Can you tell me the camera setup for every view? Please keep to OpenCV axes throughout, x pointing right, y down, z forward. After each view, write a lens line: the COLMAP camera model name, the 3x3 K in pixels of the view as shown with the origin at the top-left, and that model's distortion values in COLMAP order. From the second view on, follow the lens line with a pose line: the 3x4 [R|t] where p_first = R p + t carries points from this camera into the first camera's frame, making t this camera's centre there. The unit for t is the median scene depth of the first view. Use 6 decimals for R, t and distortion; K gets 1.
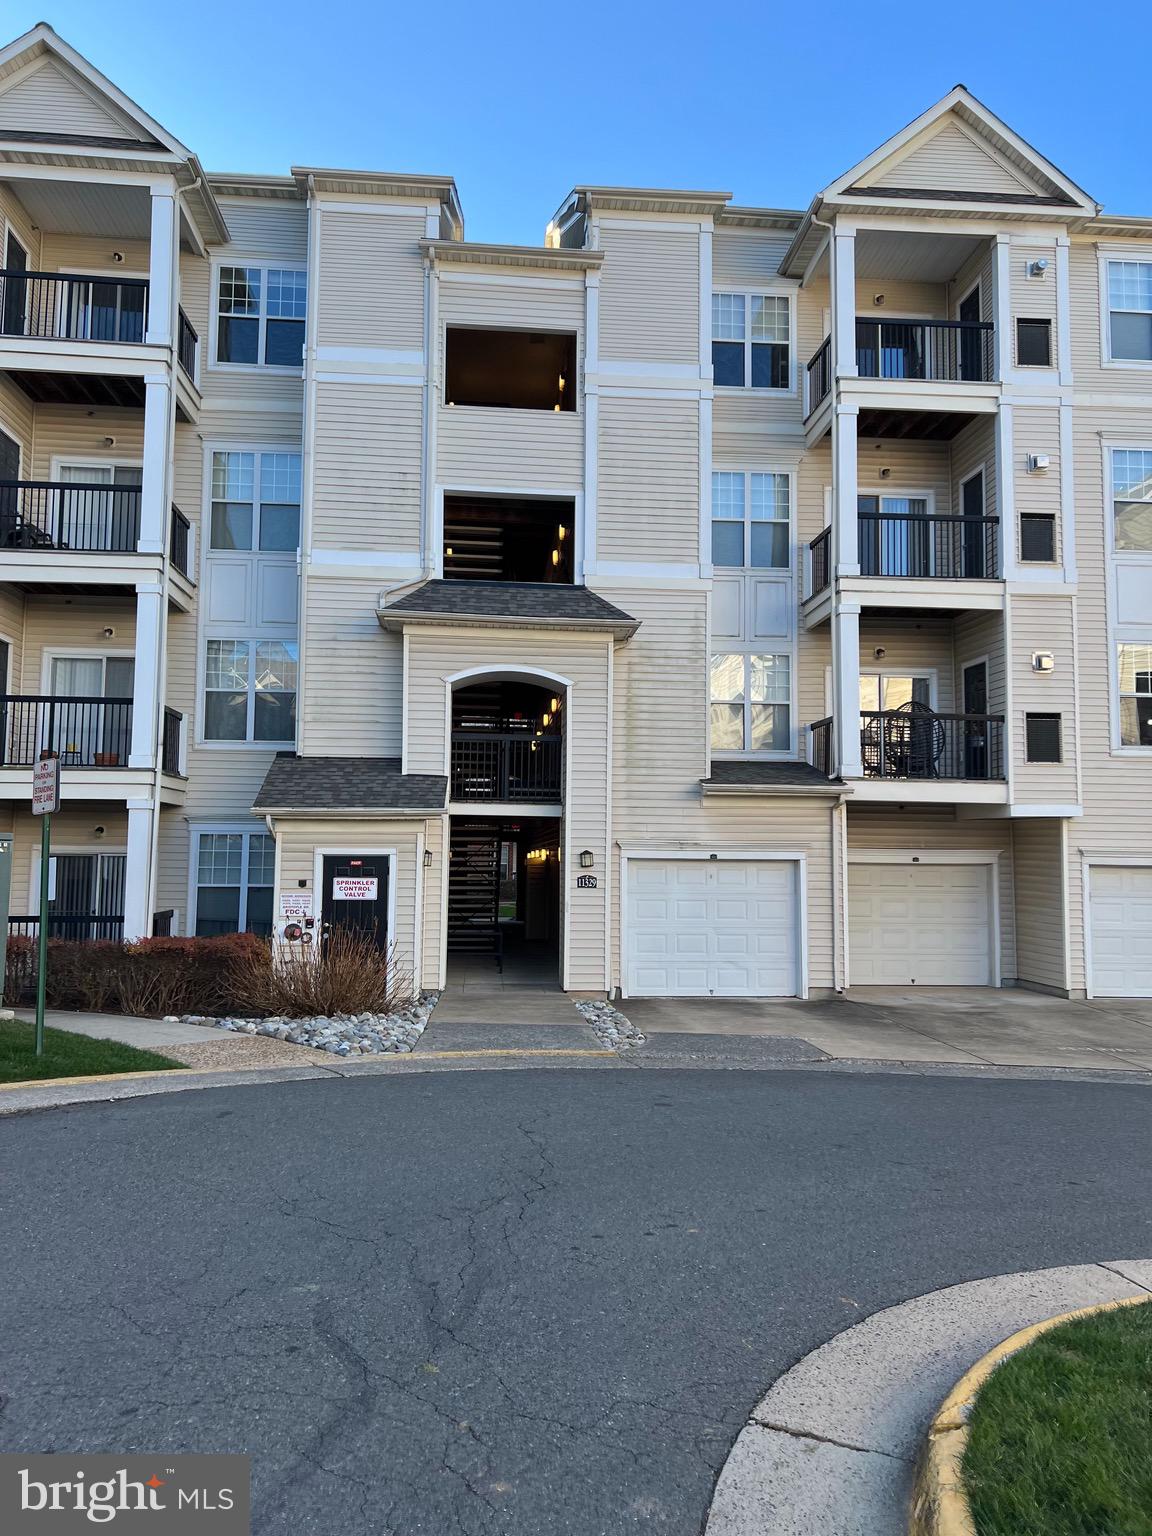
lens RADIAL K [[1156.8, 0, 584.9], [0, 1156.8, 752.0], [0, 0, 1]] dist [0.068566, -0.054594]
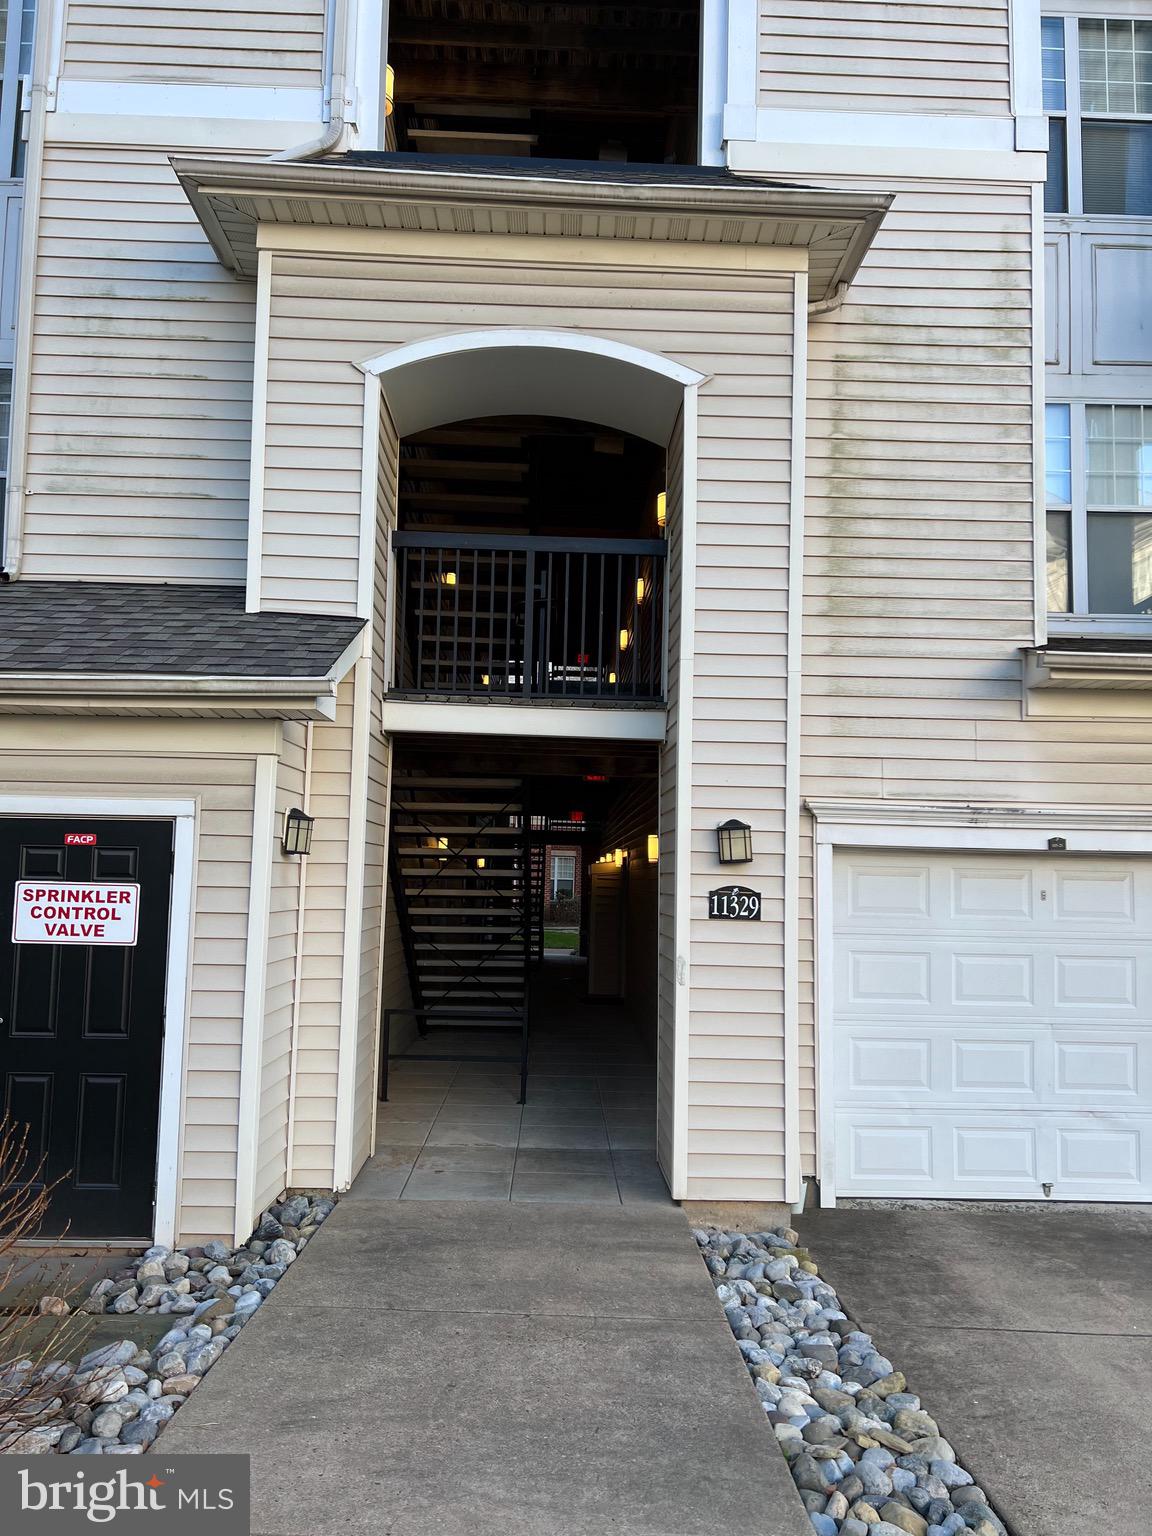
lens RADIAL K [[1156.8, 0, 564.7], [0, 1156.8, 778.5], [0, 0, 1]] dist [0.068566, -0.054594]
pose [[0.996627, 0.007419, -0.081734, -0.021979], [-0.006681, 0.999935, 0.009288, 0.066275], [0.081798, -0.008710, 0.996611, 0.601675]]
